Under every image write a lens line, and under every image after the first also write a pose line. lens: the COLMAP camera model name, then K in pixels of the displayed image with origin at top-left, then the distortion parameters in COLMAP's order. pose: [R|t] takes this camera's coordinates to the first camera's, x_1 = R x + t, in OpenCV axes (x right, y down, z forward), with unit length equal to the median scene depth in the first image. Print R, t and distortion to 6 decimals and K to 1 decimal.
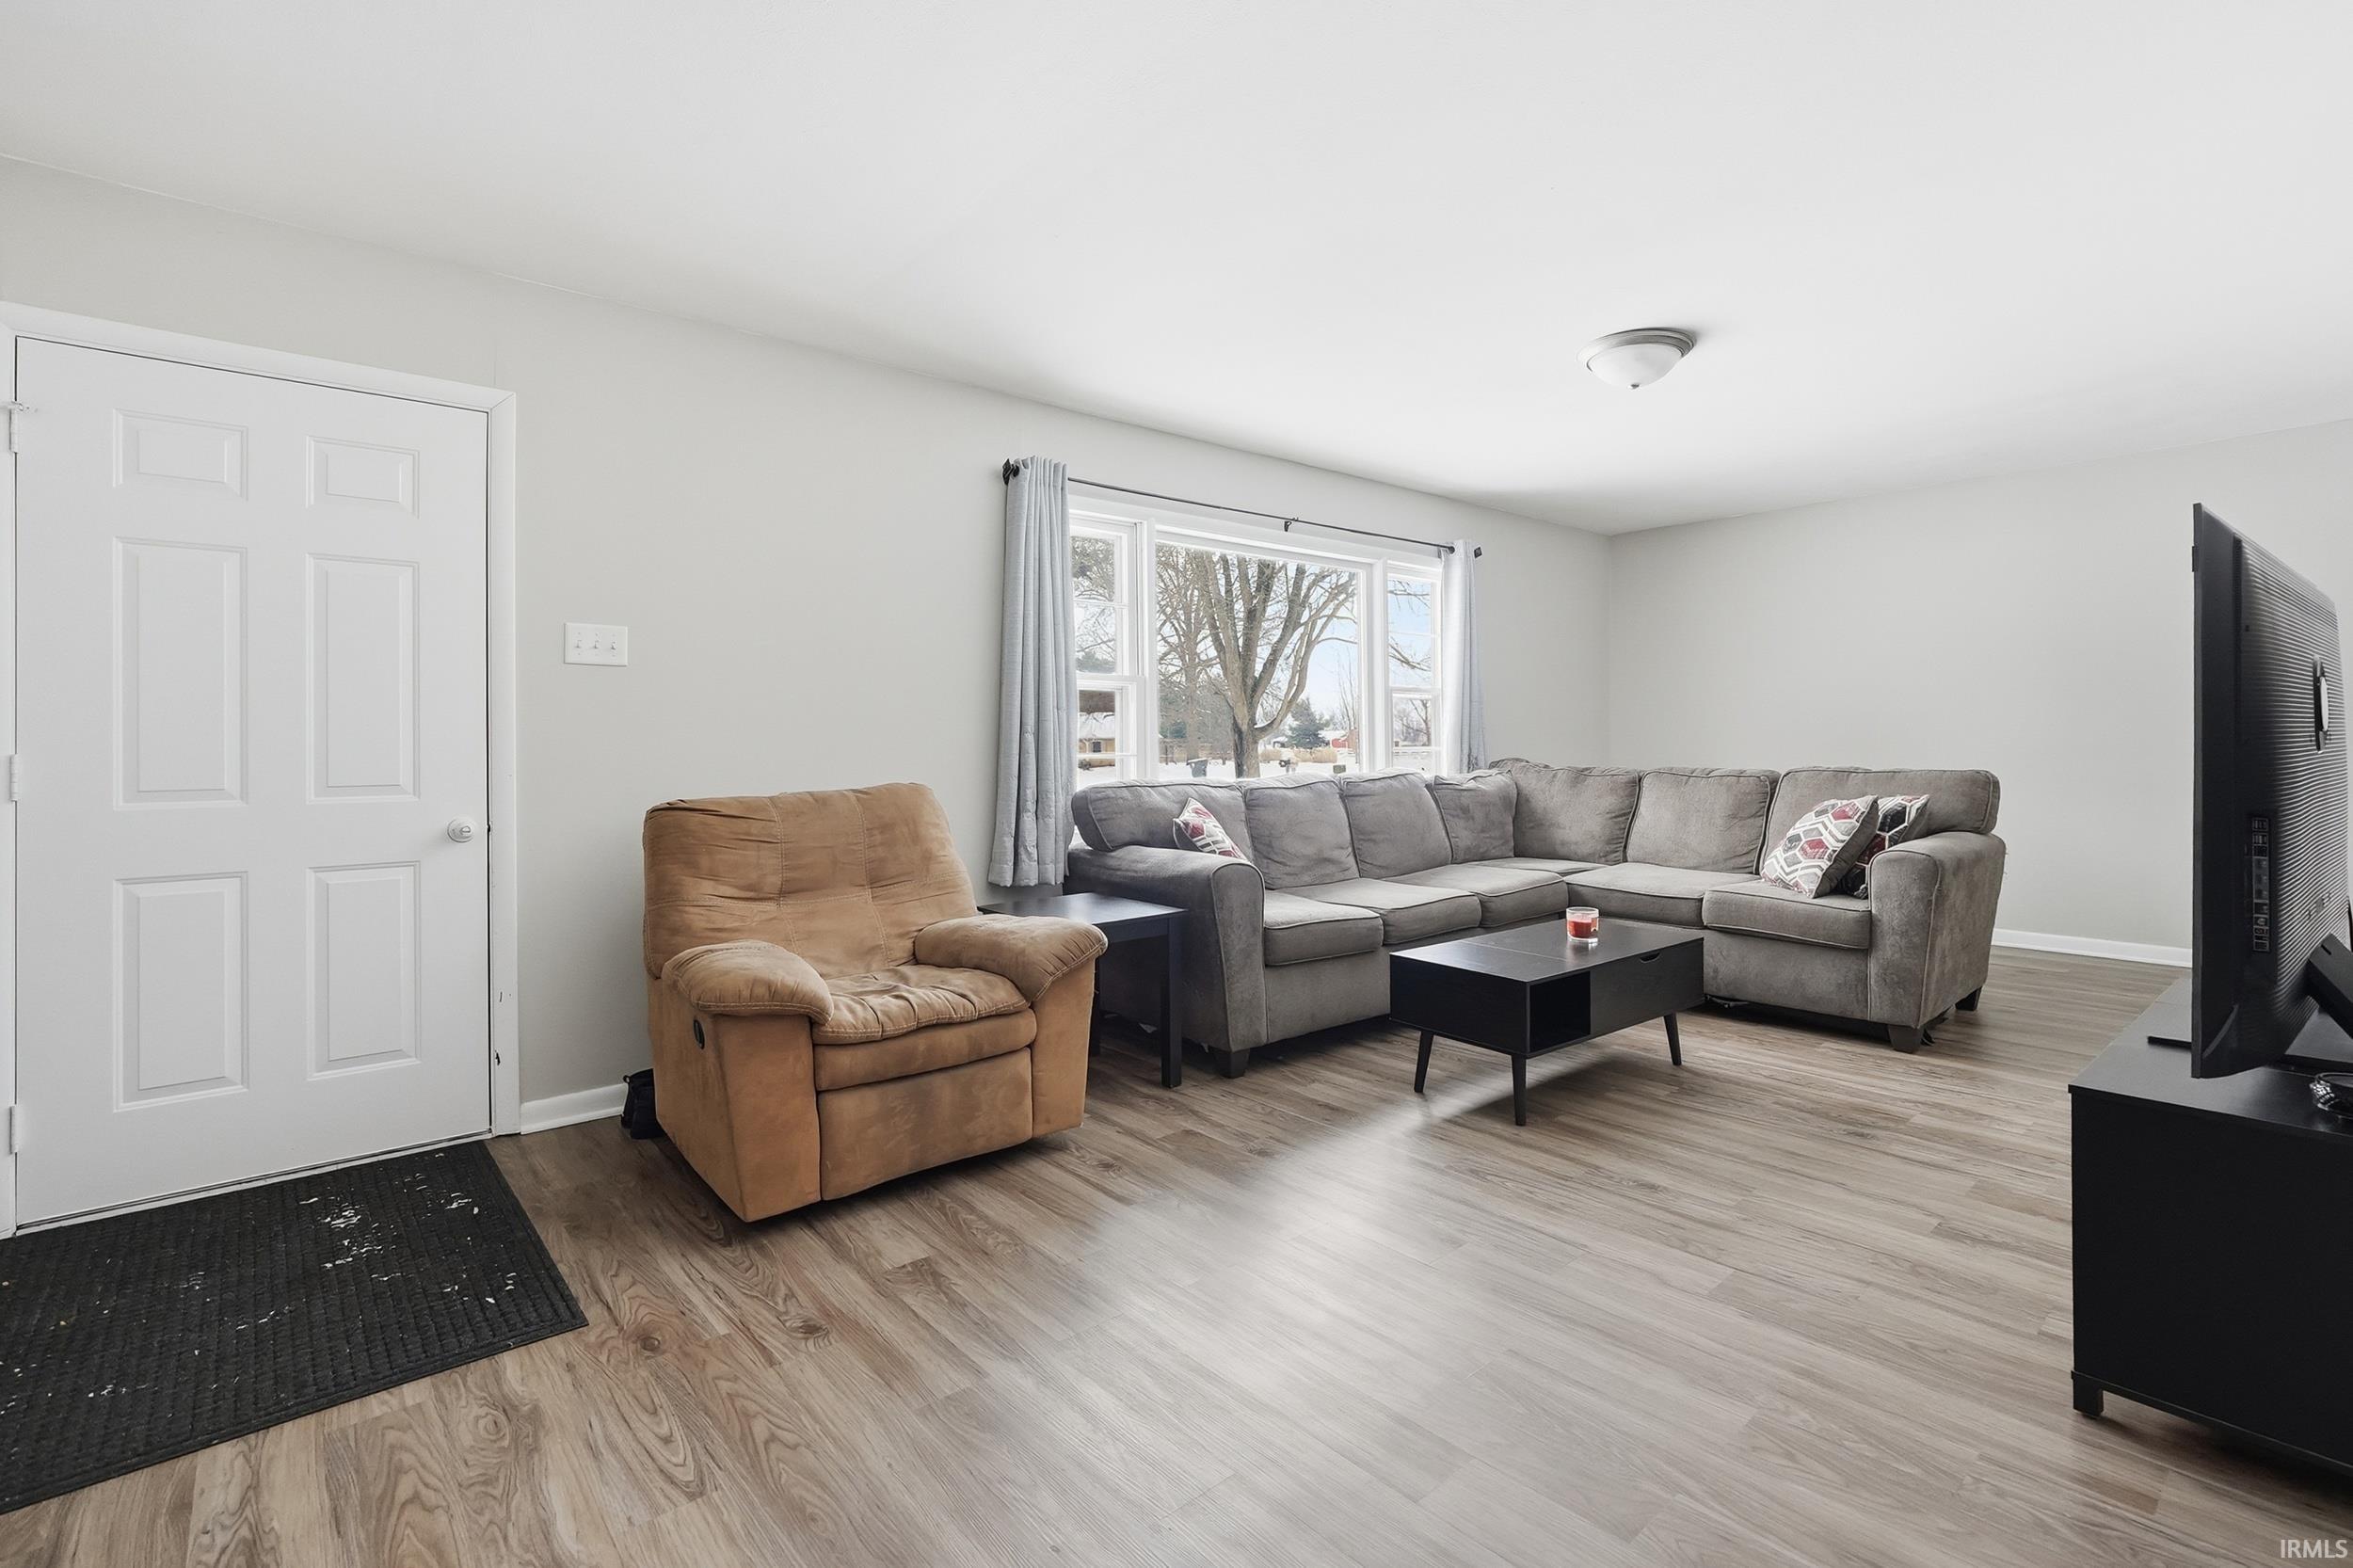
lens RADIAL K [[1017.1, 0, 1191.1], [0, 1017.1, 765.7], [0, 0, 1]] dist [-0.011404, 0.004798]
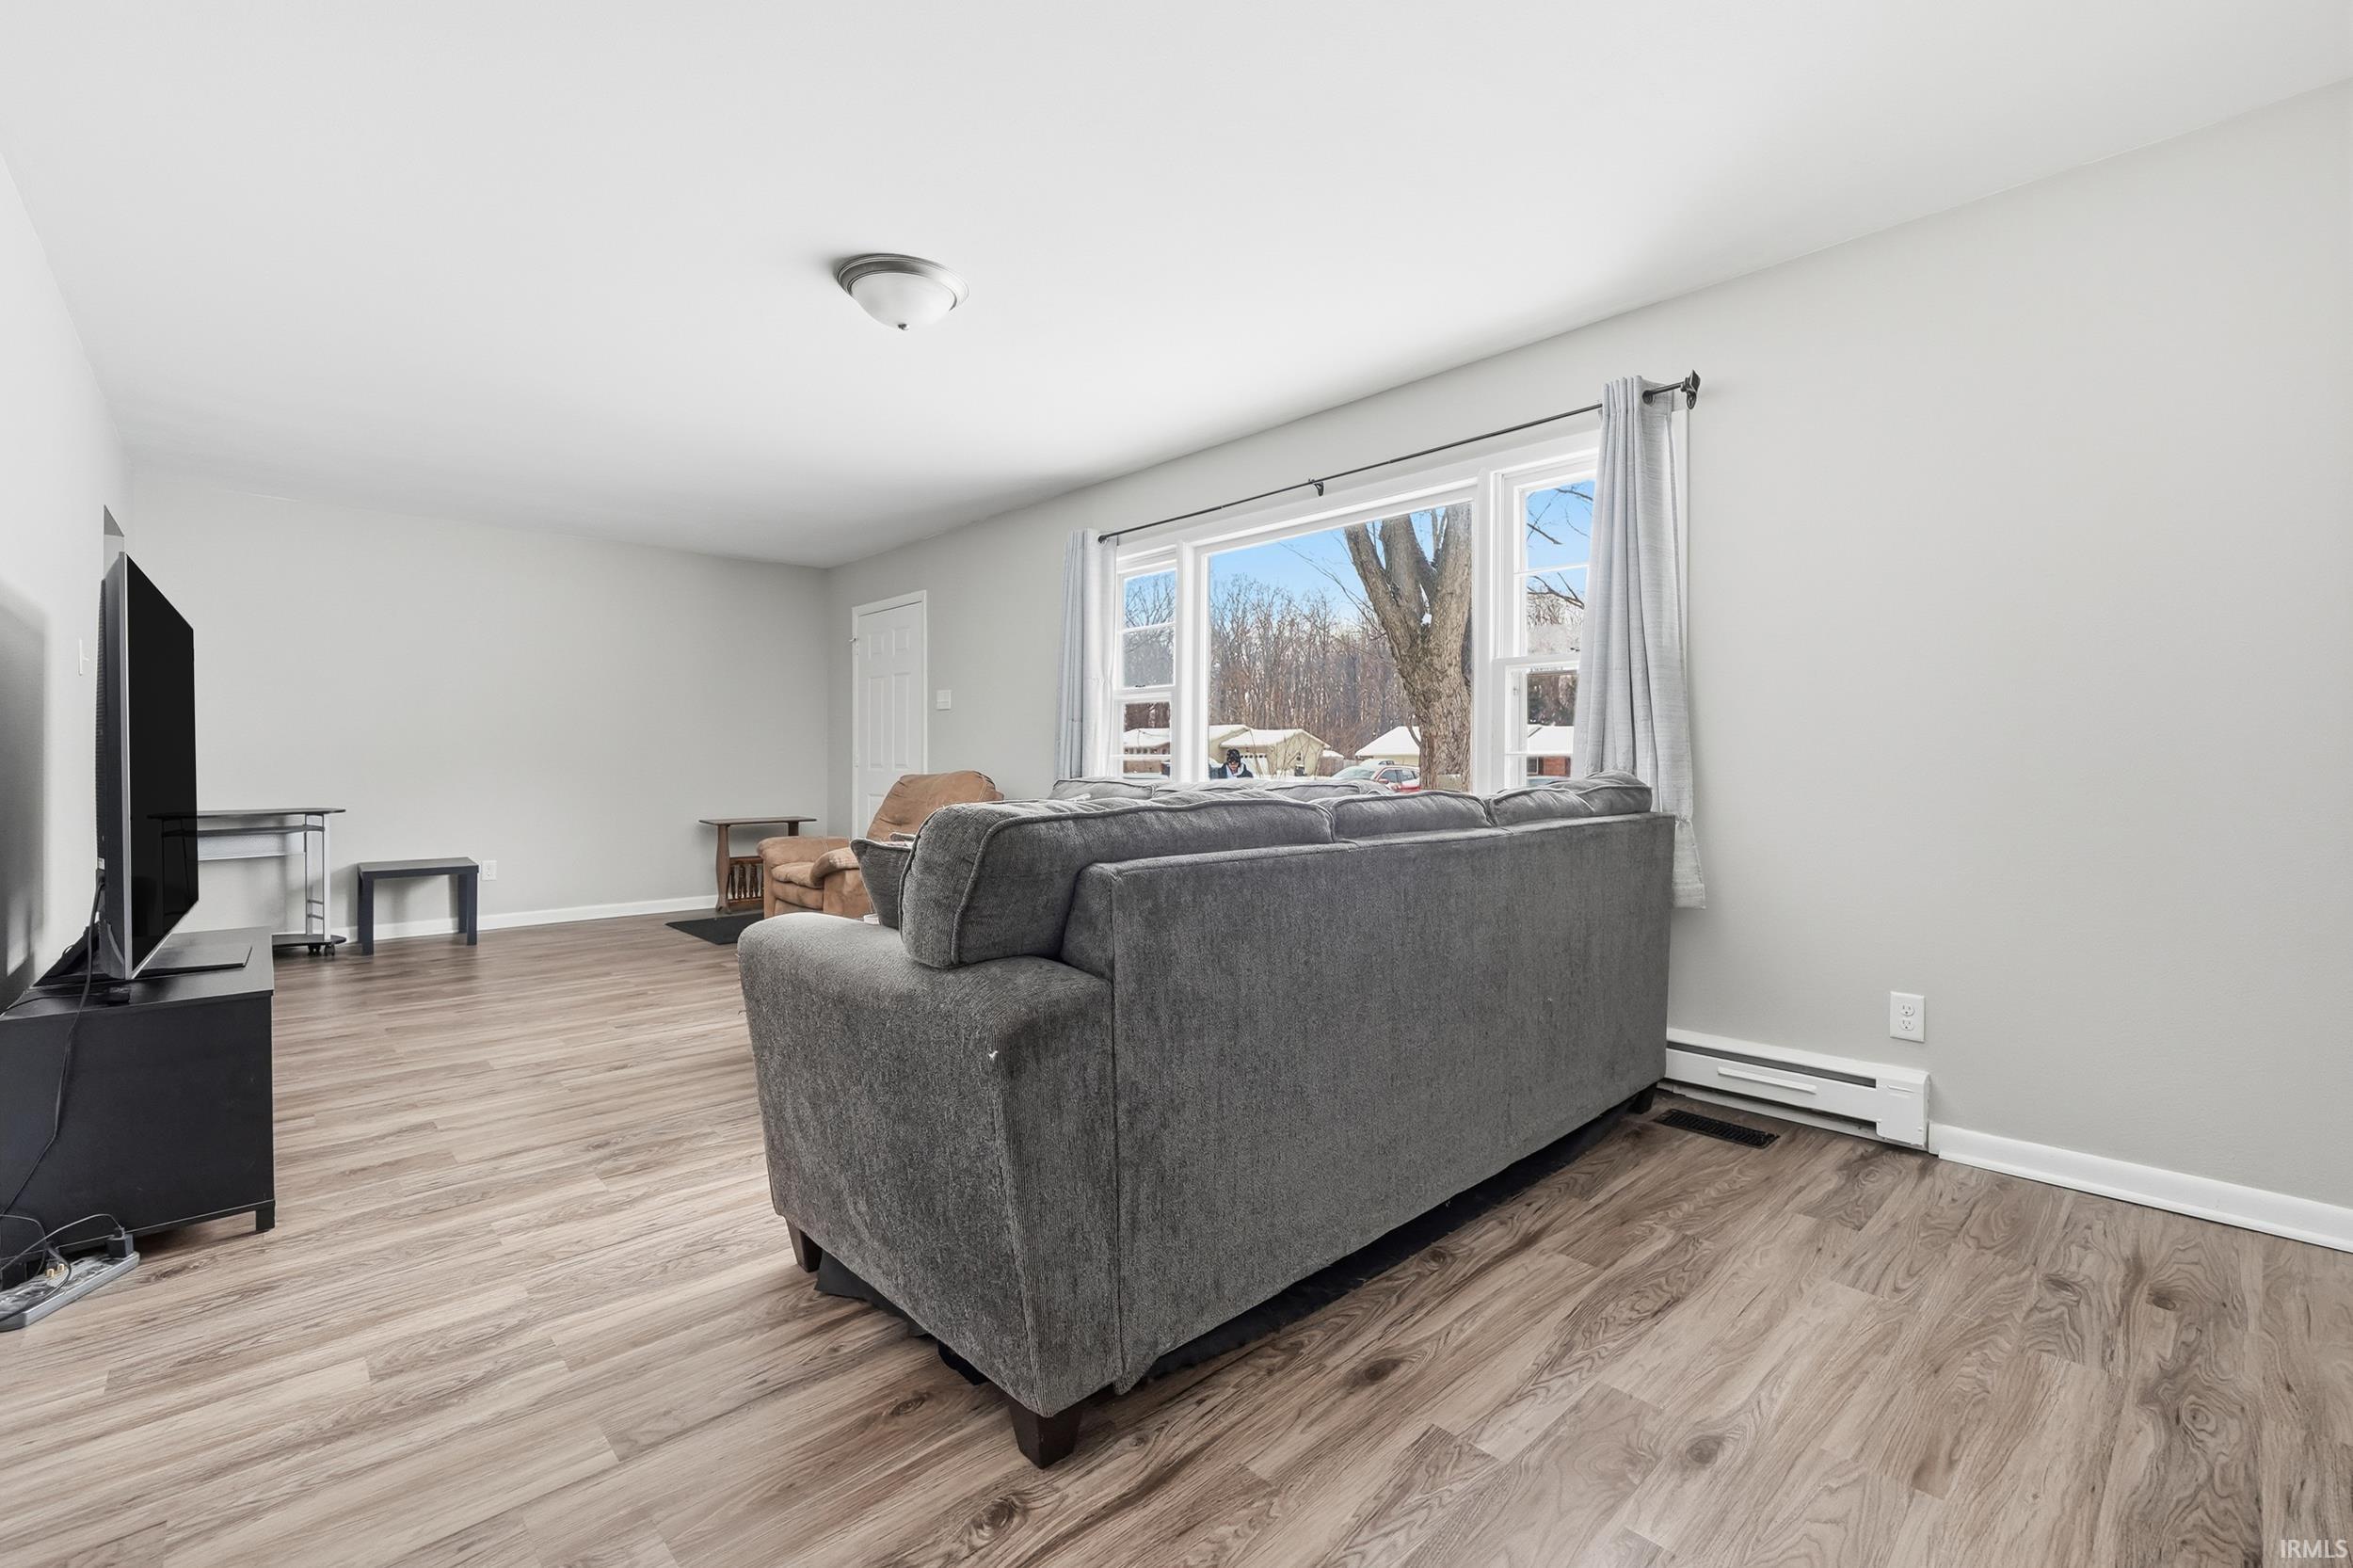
lens RADIAL K [[1024.1, 0, 1201.7], [0, 1024.1, 775.9], [0, 0, 1]] dist [-0.008659, 0.001203]
pose [[0.041679, 0.005784, -0.999114, 1.565200], [-0.011659, 0.999918, 0.005302, 0.001468], [0.999063, 0.011428, 0.041743, 1.447905]]
